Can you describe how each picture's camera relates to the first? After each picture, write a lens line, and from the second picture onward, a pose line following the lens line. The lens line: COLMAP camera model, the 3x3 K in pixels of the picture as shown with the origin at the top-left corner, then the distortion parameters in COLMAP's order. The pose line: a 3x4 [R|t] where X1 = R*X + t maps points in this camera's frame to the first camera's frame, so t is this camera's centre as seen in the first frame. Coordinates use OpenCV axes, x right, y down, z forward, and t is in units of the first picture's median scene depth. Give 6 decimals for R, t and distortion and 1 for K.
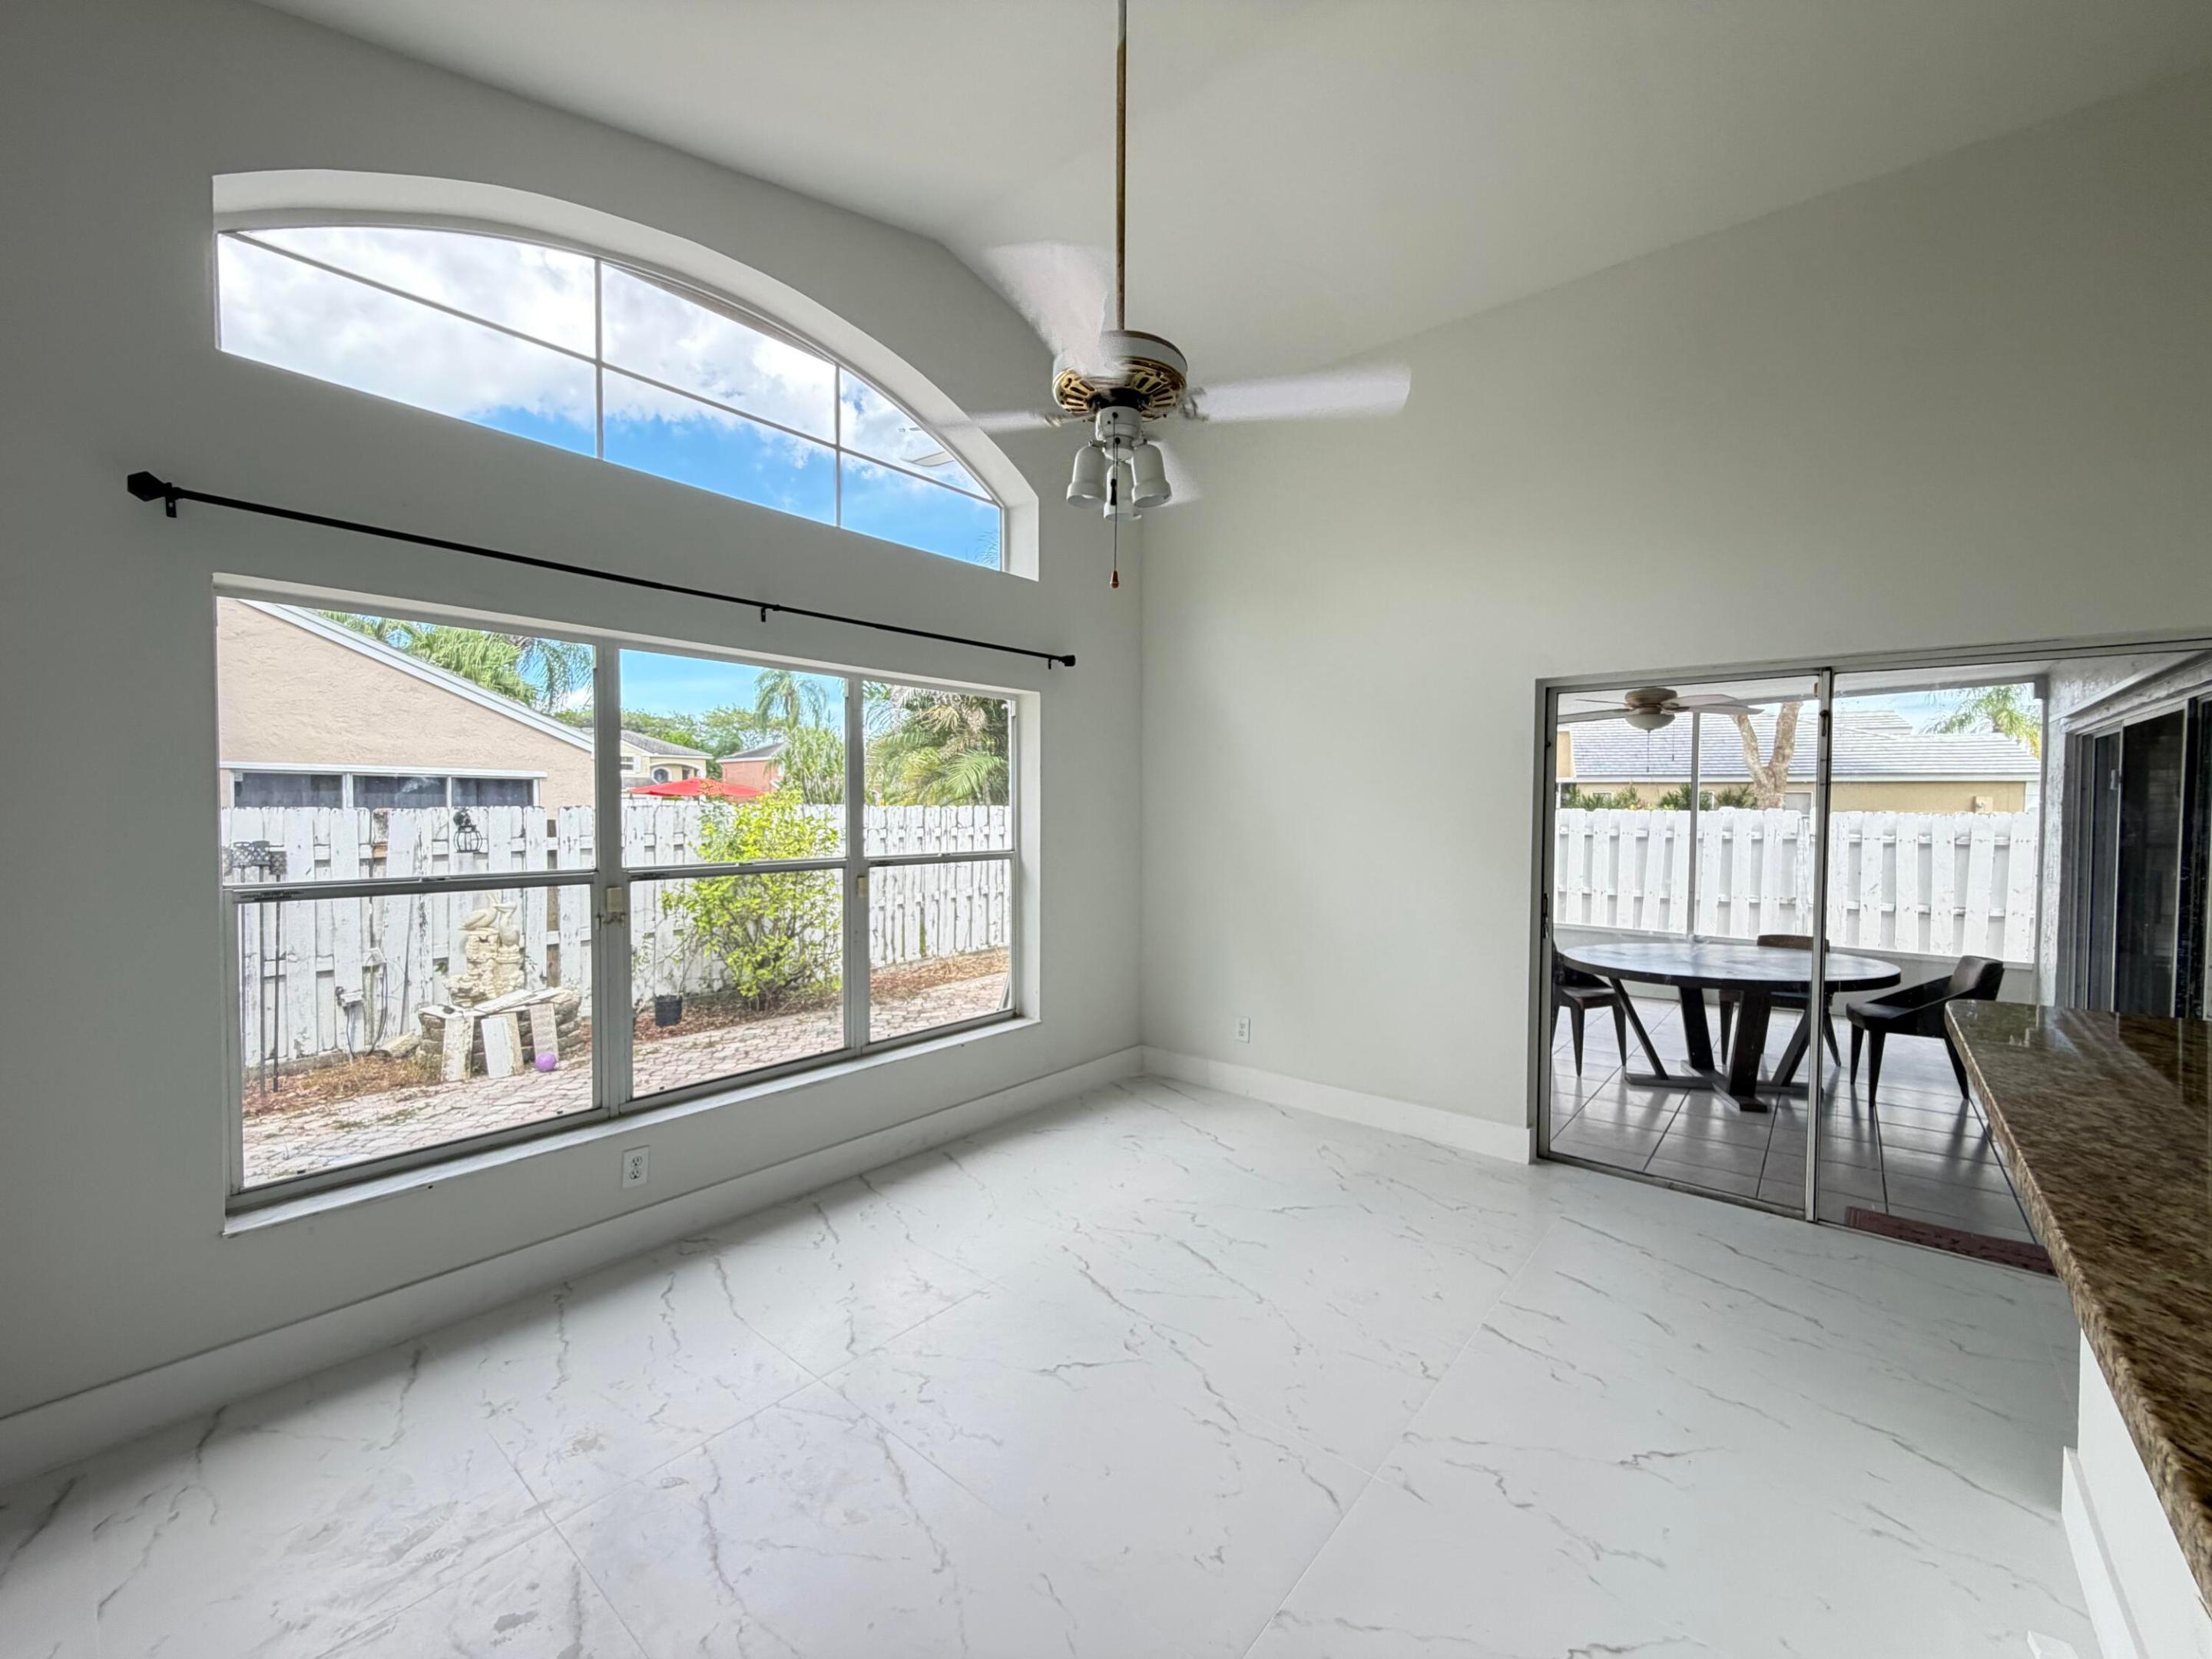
lens RADIAL K [[888.6, 0, 1099.3], [0, 888.6, 827.9], [0, 0, 1]] dist [0.000057, 0.000018]
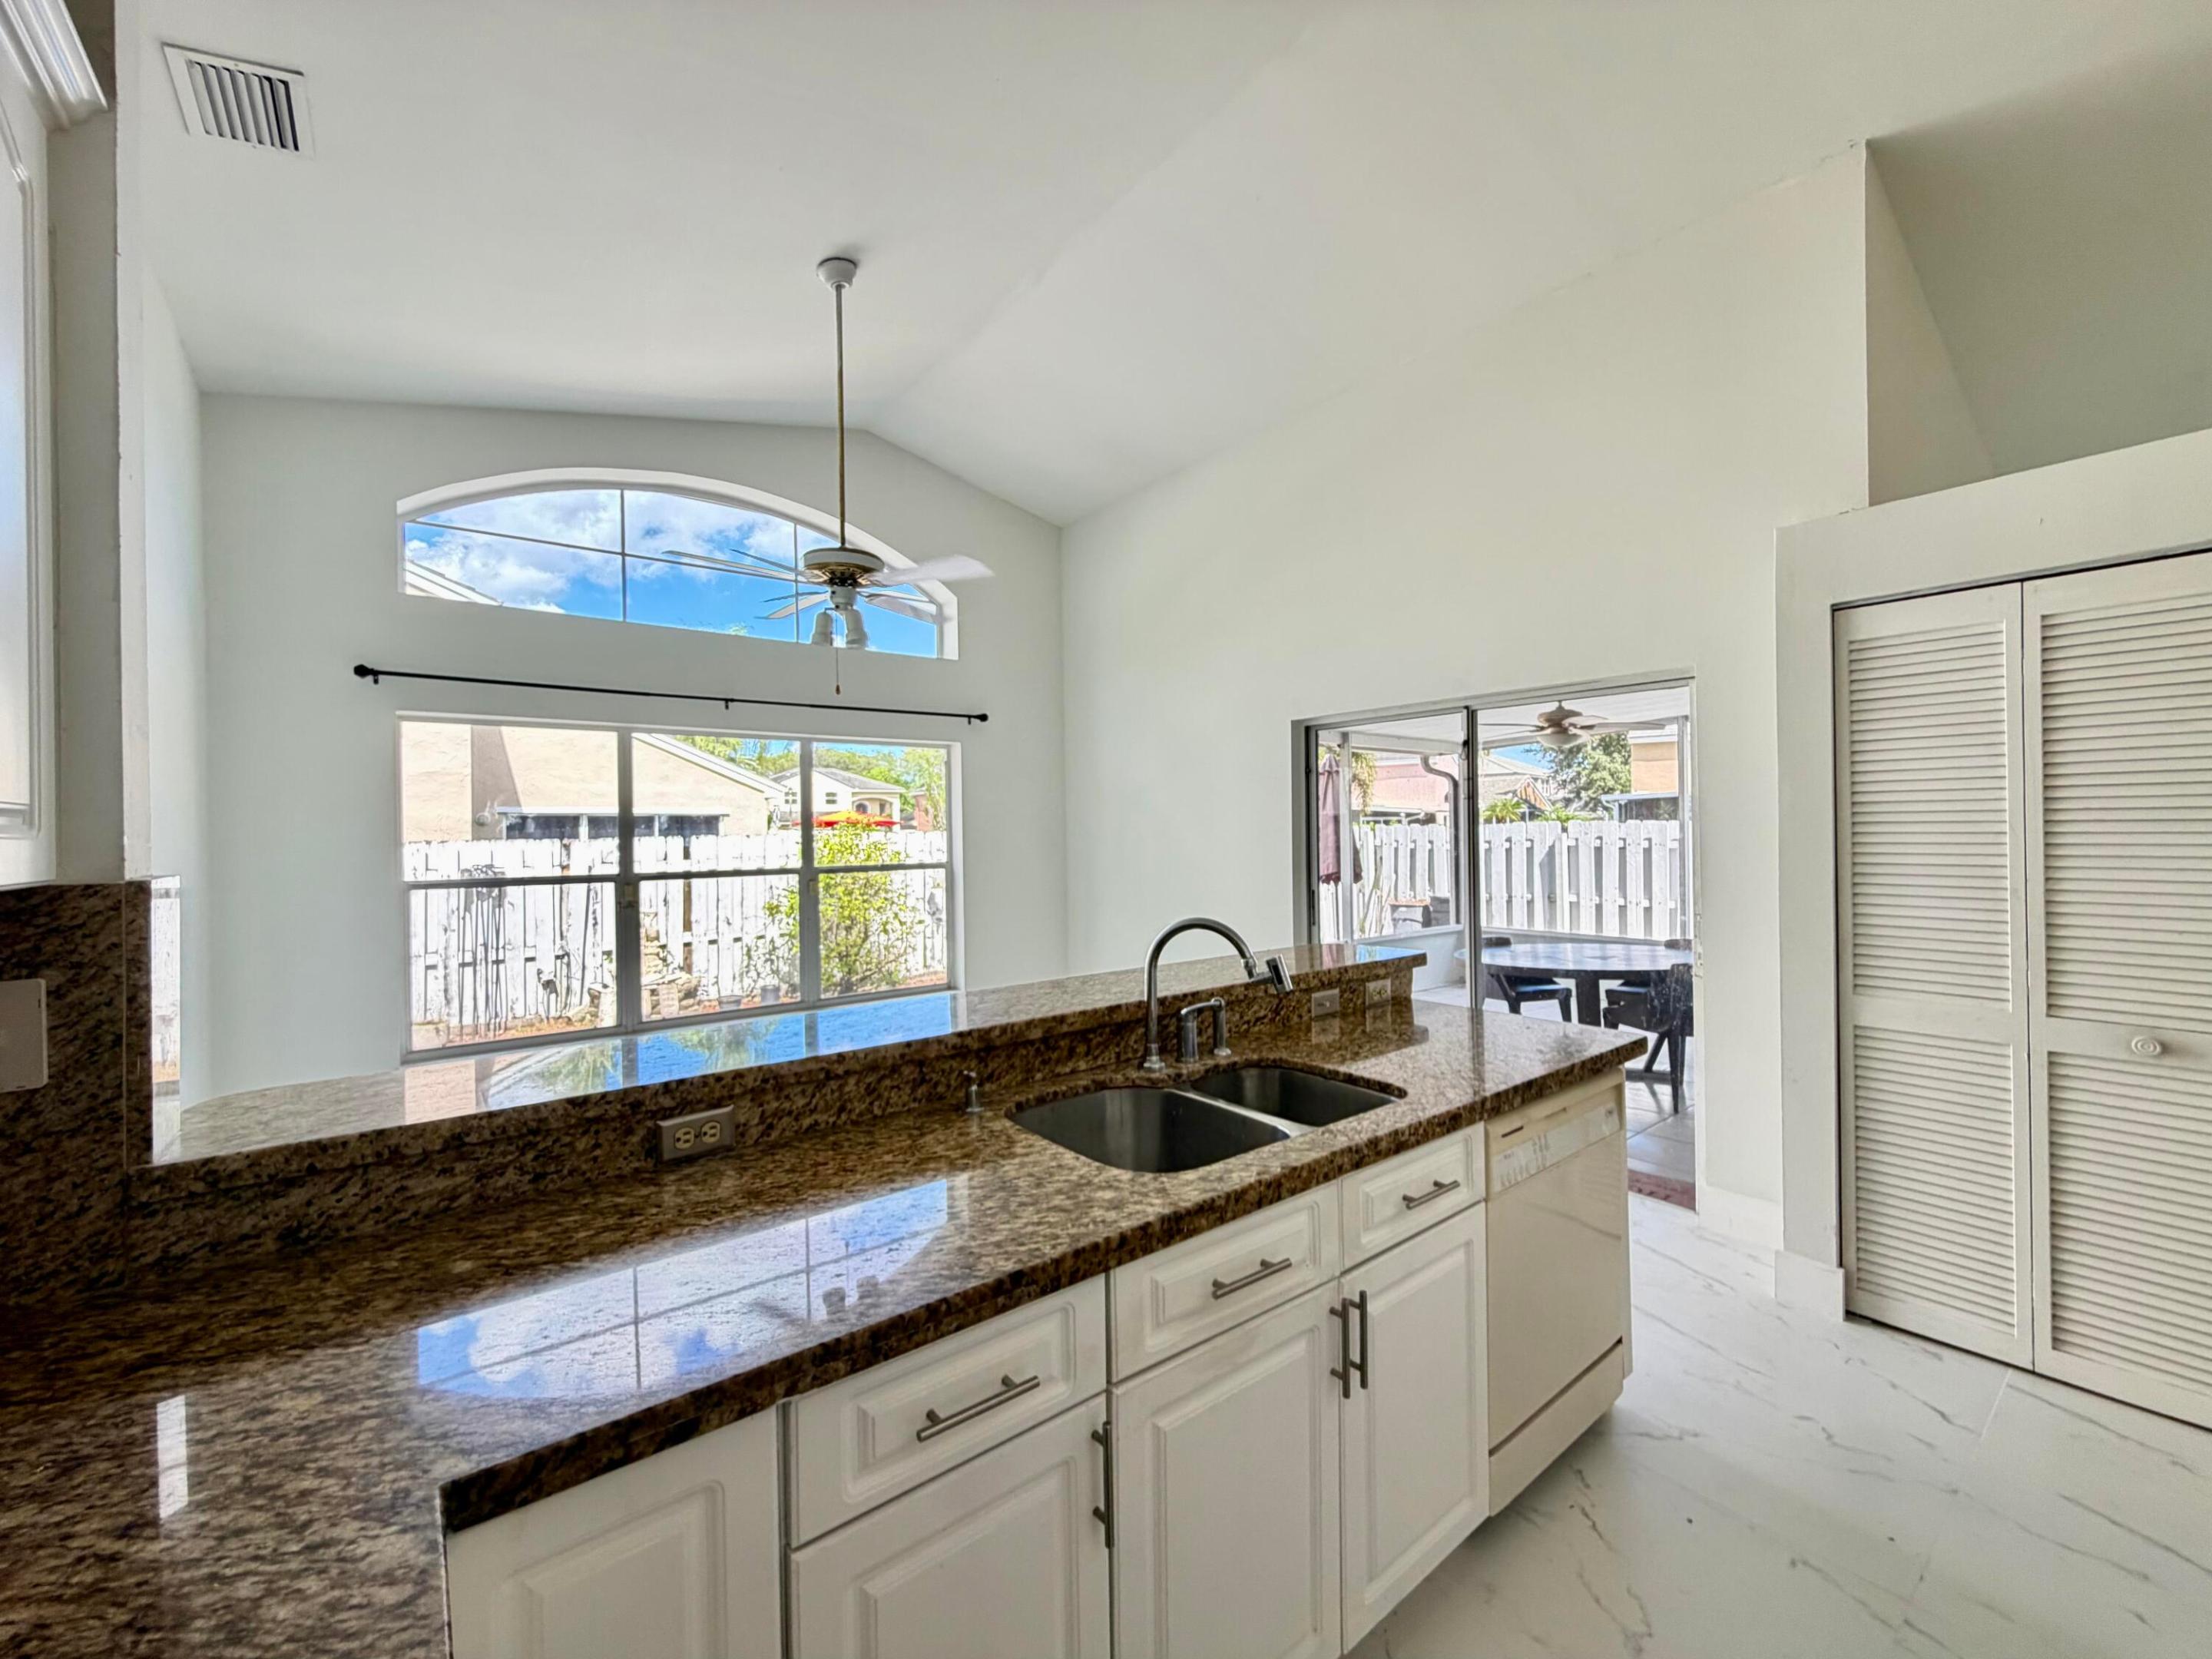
lens RADIAL K [[888.6, 0, 1099.3], [0, 888.6, 827.9], [0, 0, 1]] dist [0.000057, 0.000018]
pose [[0.978151, -0.019899, -0.206943, 0.397981], [0.014062, 0.999462, -0.029638, 0.016724], [0.207421, 0.026080, 0.977904, -0.246368]]
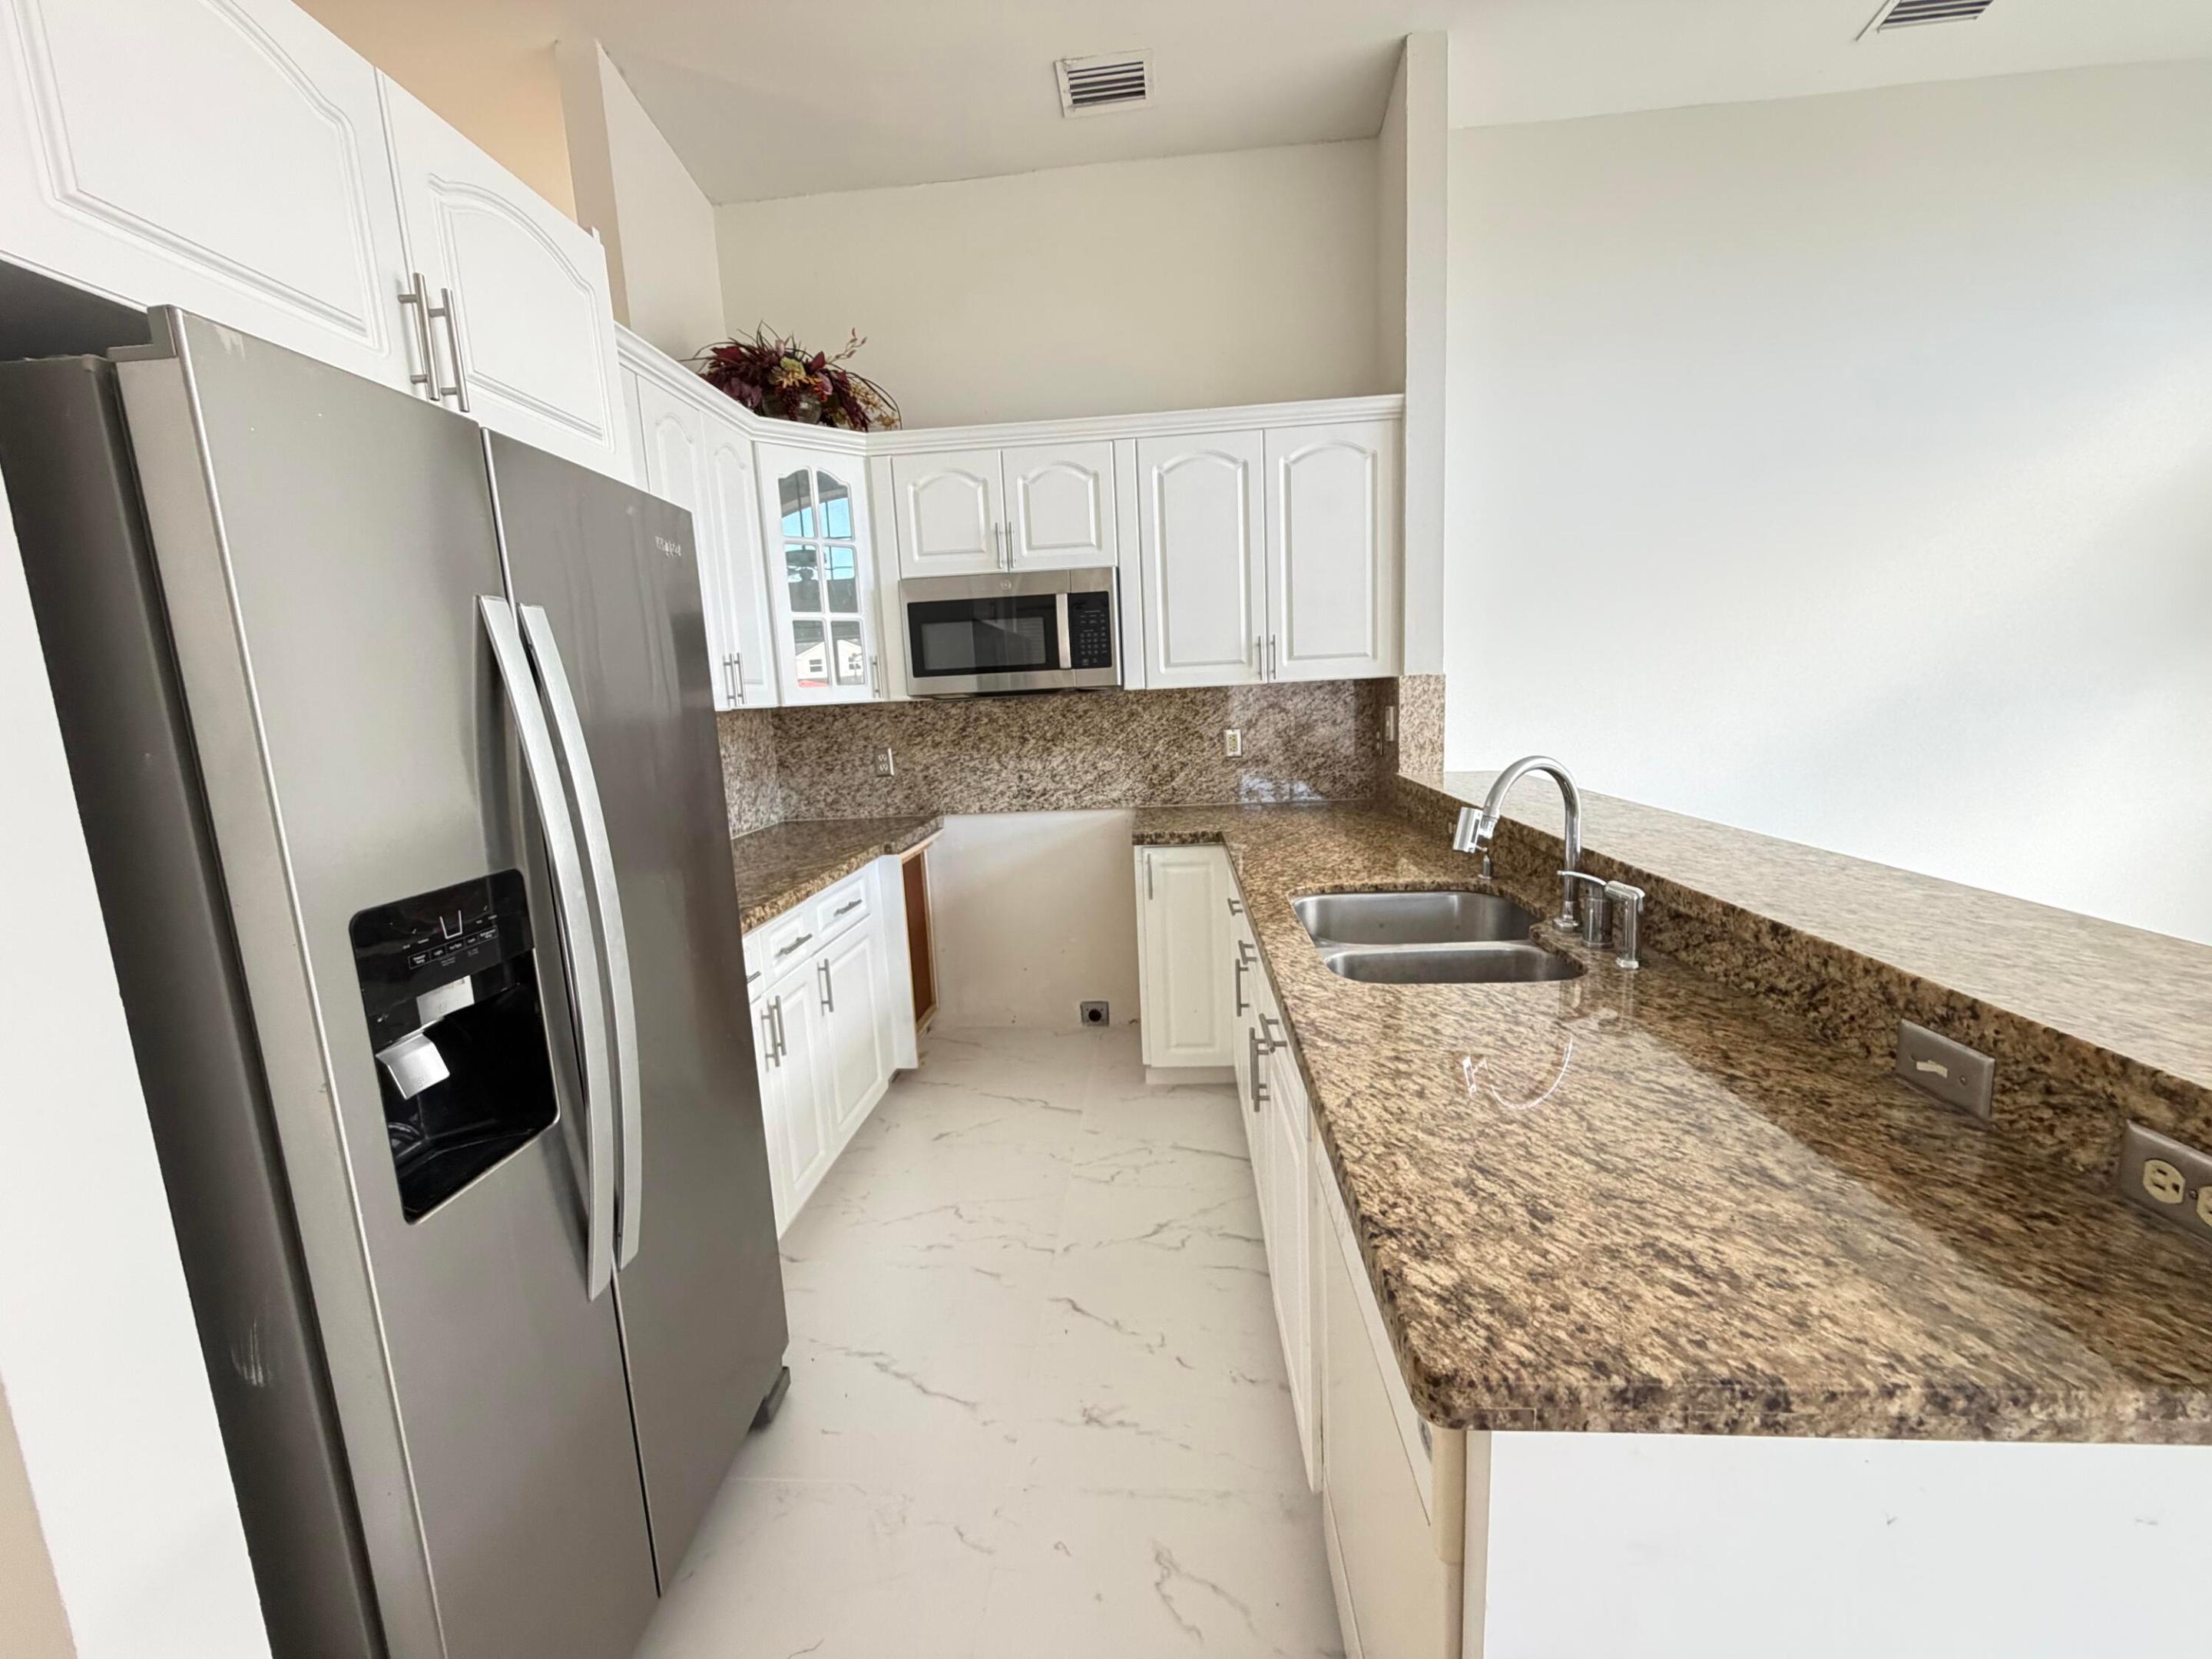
lens RADIAL K [[888.6, 0, 1099.3], [0, 888.6, 827.9], [0, 0, 1]] dist [0.000057, 0.000018]
pose [[-0.809598, 0.125530, -0.573404, 0.697406], [0.029635, 0.984361, 0.173654, 0.009578], [0.586236, 0.123597, -0.800657, 0.360085]]
